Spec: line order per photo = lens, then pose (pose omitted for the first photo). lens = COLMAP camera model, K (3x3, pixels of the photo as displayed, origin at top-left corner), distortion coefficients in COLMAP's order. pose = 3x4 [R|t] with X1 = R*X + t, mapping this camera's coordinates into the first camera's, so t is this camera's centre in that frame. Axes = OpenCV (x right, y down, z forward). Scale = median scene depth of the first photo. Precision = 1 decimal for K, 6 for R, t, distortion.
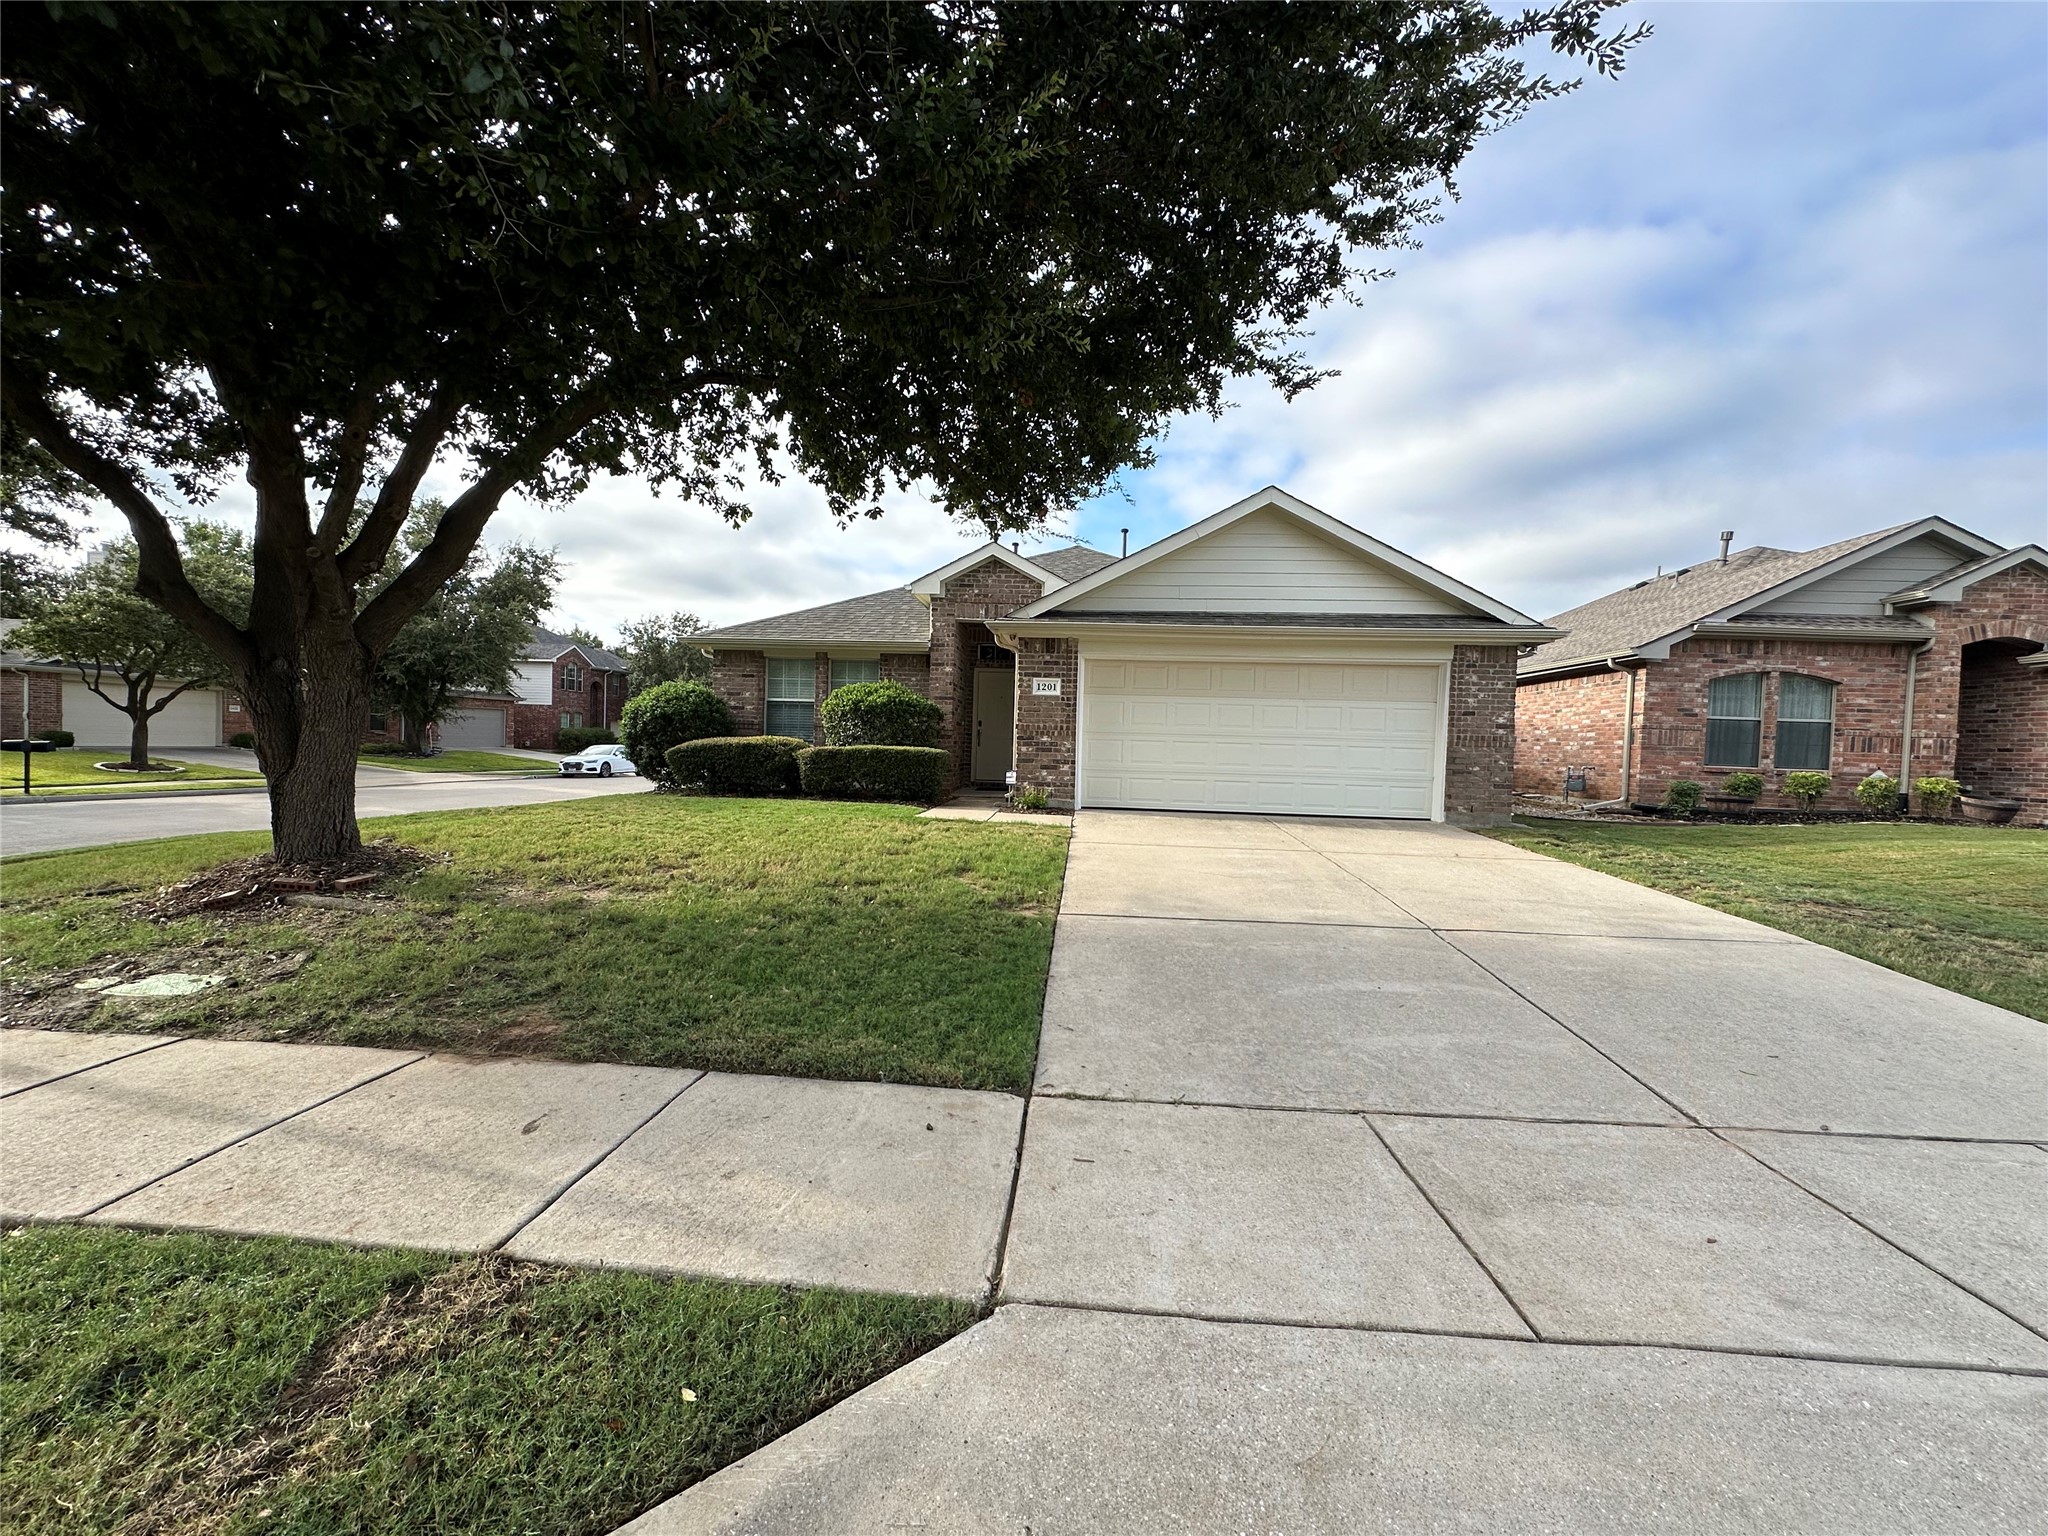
lens RADIAL K [[816.1, 0, 1024.4], [0, 816.1, 776.5], [0, 0, 1]] dist [-0.002433, -0.000034]
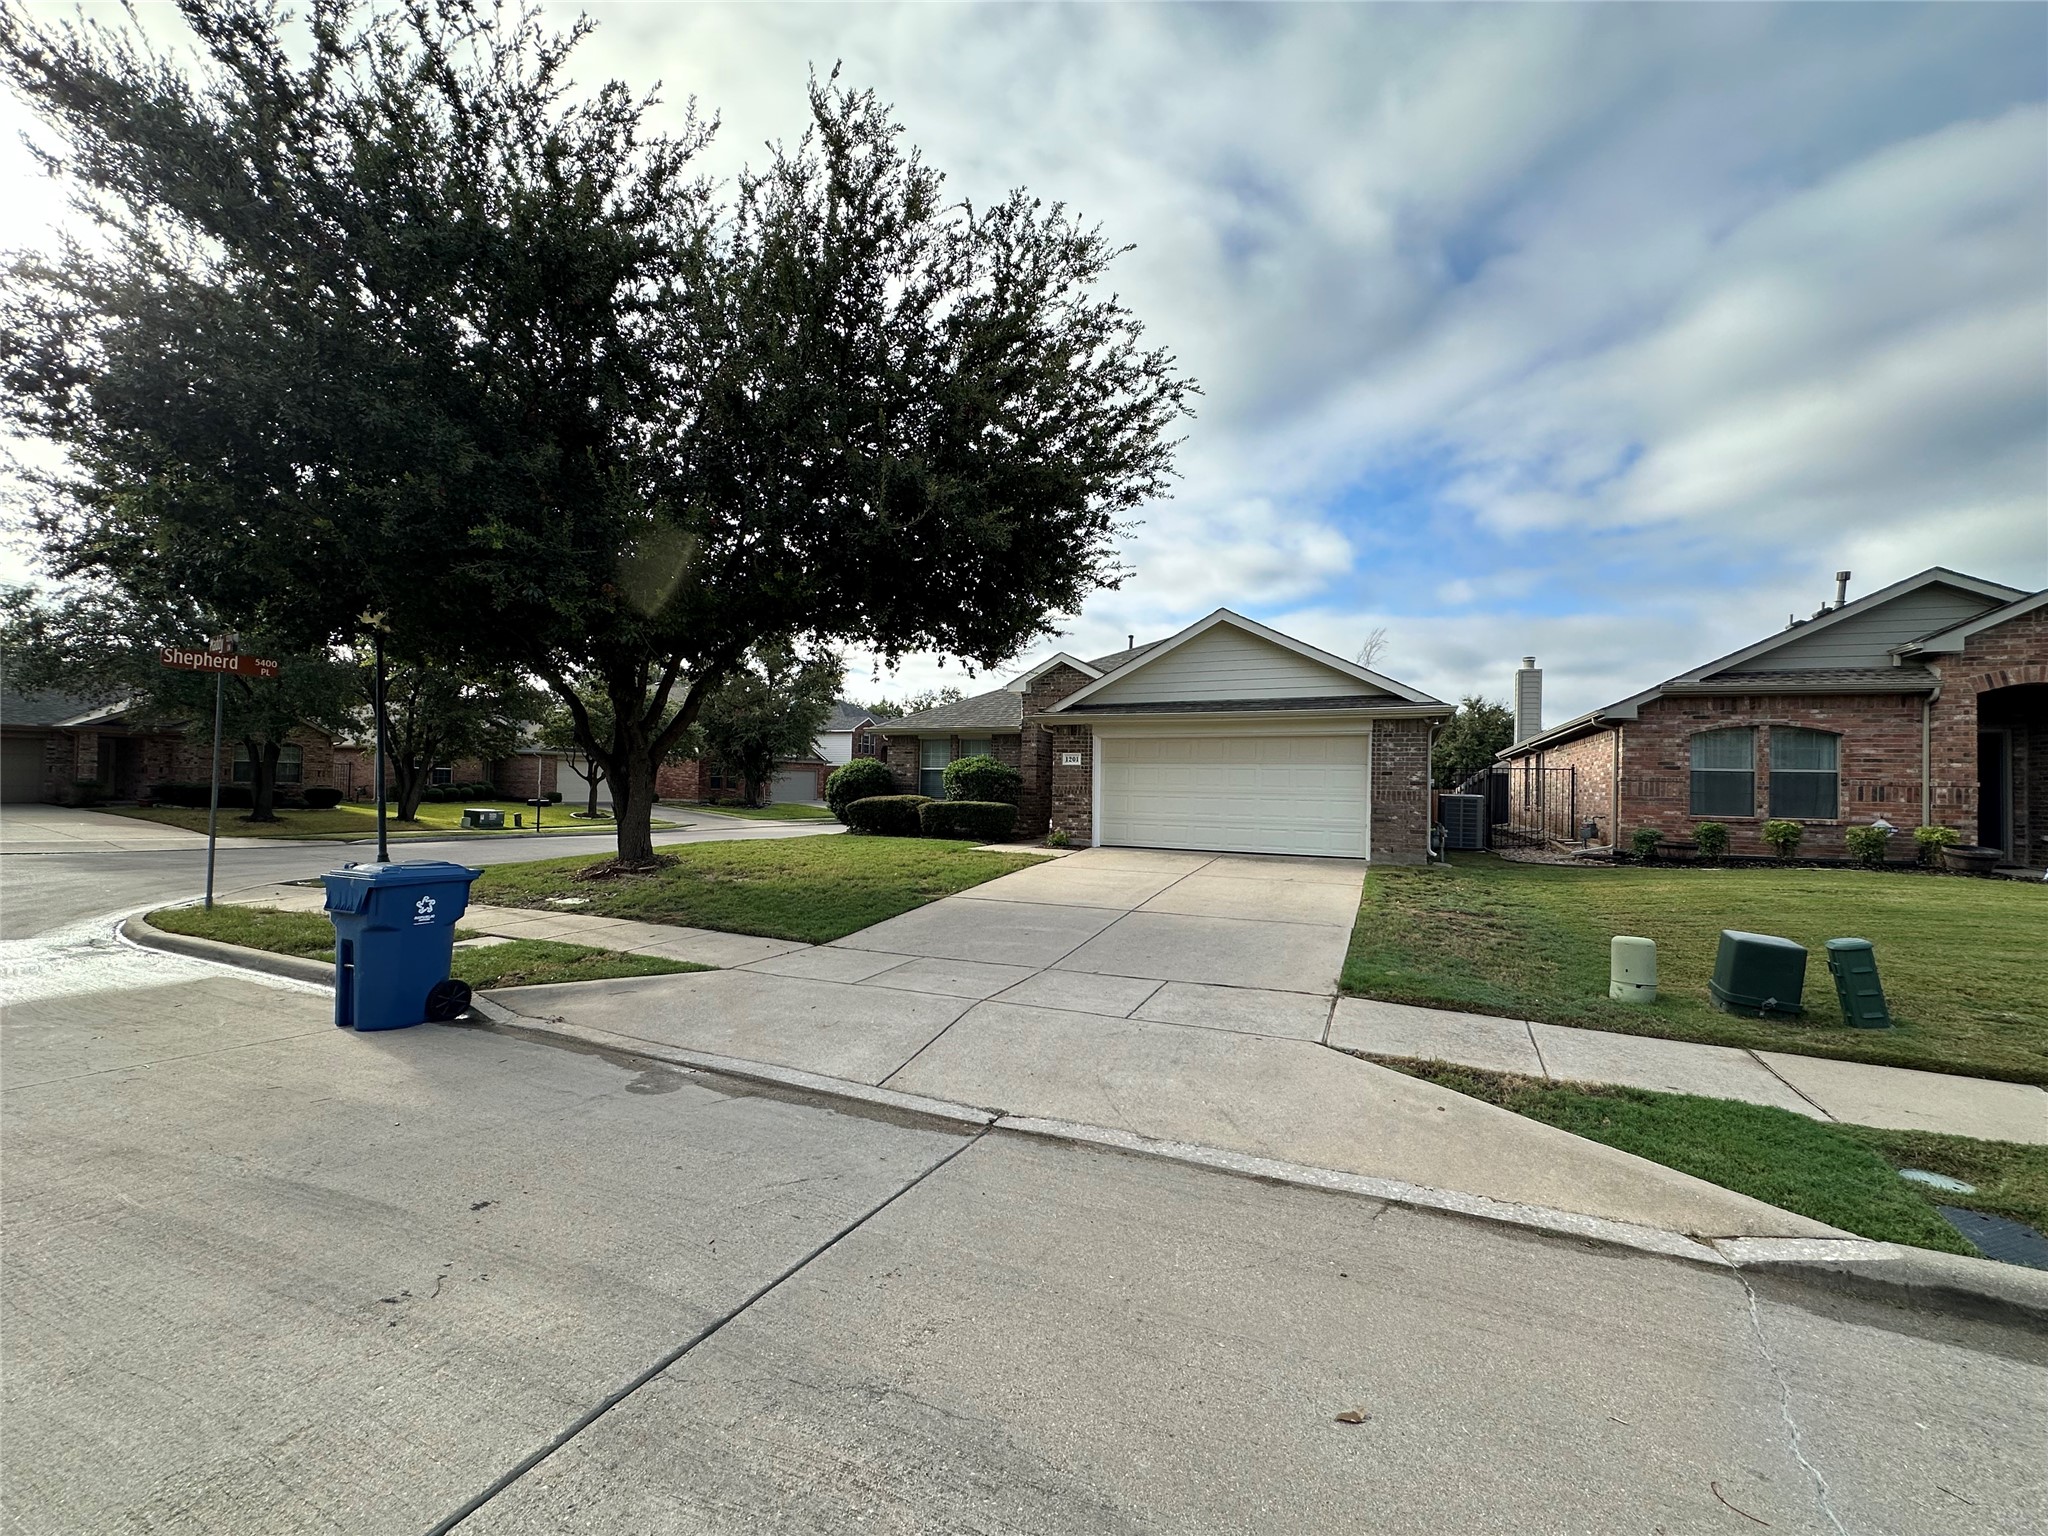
lens RADIAL K [[816.1, 0, 1024.4], [0, 816.1, 776.5], [0, 0, 1]] dist [-0.002433, -0.000034]
pose [[0.939019, -0.016172, -0.343484, 0.391180], [-0.004304, 0.998262, -0.058767, 0.002892], [0.343838, 0.056662, 0.937318, -0.313124]]
